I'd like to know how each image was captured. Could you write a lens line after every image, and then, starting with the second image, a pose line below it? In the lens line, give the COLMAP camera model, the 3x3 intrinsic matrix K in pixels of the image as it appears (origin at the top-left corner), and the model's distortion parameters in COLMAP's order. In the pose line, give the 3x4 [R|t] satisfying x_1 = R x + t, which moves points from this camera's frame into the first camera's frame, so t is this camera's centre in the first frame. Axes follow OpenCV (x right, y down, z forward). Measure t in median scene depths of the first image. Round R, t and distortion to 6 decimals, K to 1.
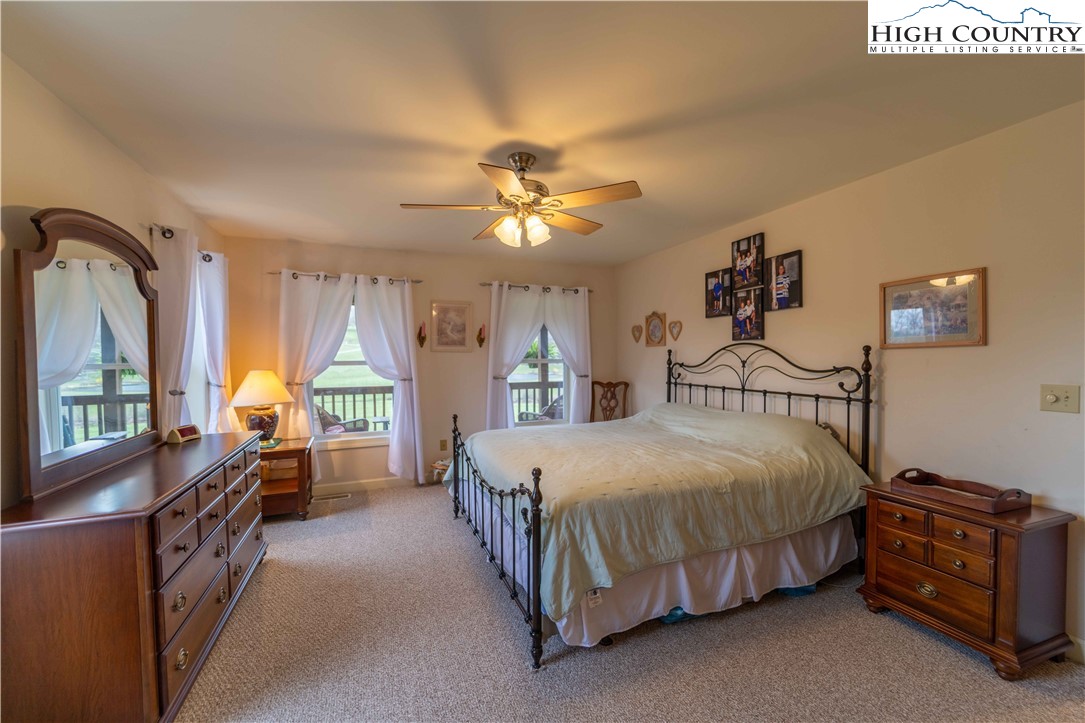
lens RADIAL K [[441.7, 0, 543.4], [0, 441.7, 365.6], [0, 0, 1]] dist [0.001364, -0.000626]
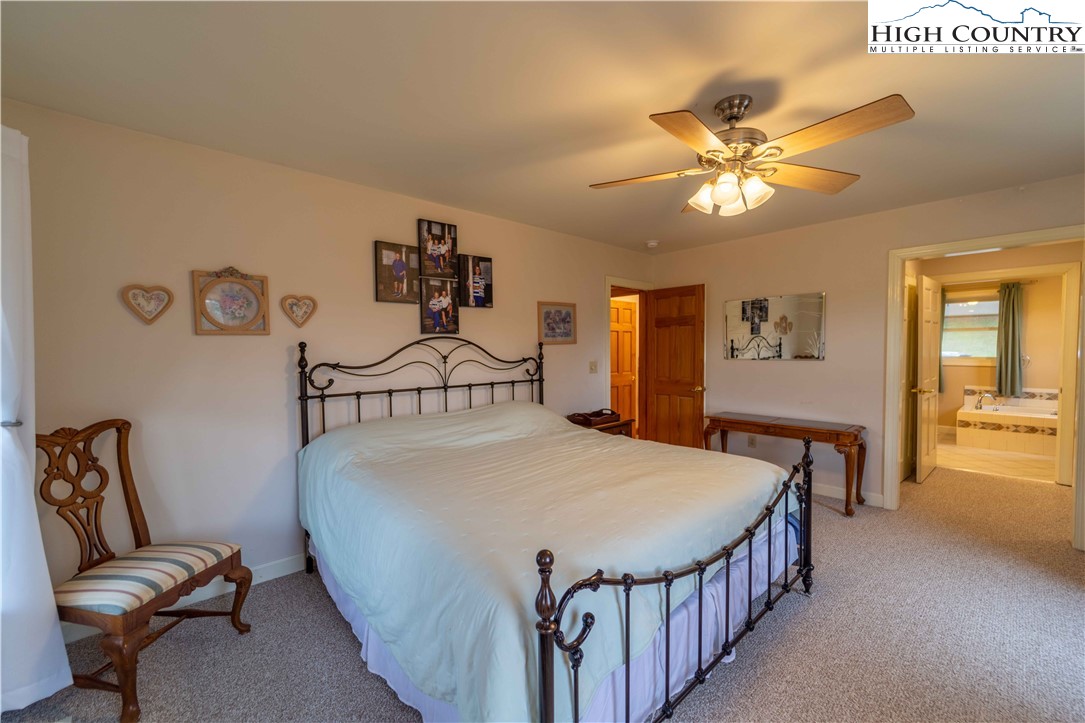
lens RADIAL K [[441.7, 0, 543.4], [0, 441.7, 365.6], [0, 0, 1]] dist [0.001364, -0.000626]
pose [[-0.358073, -0.034981, 0.933038, -0.487537], [0.031082, 0.998297, 0.049357, -0.030154], [-0.933176, 0.046674, -0.356376, 1.138621]]
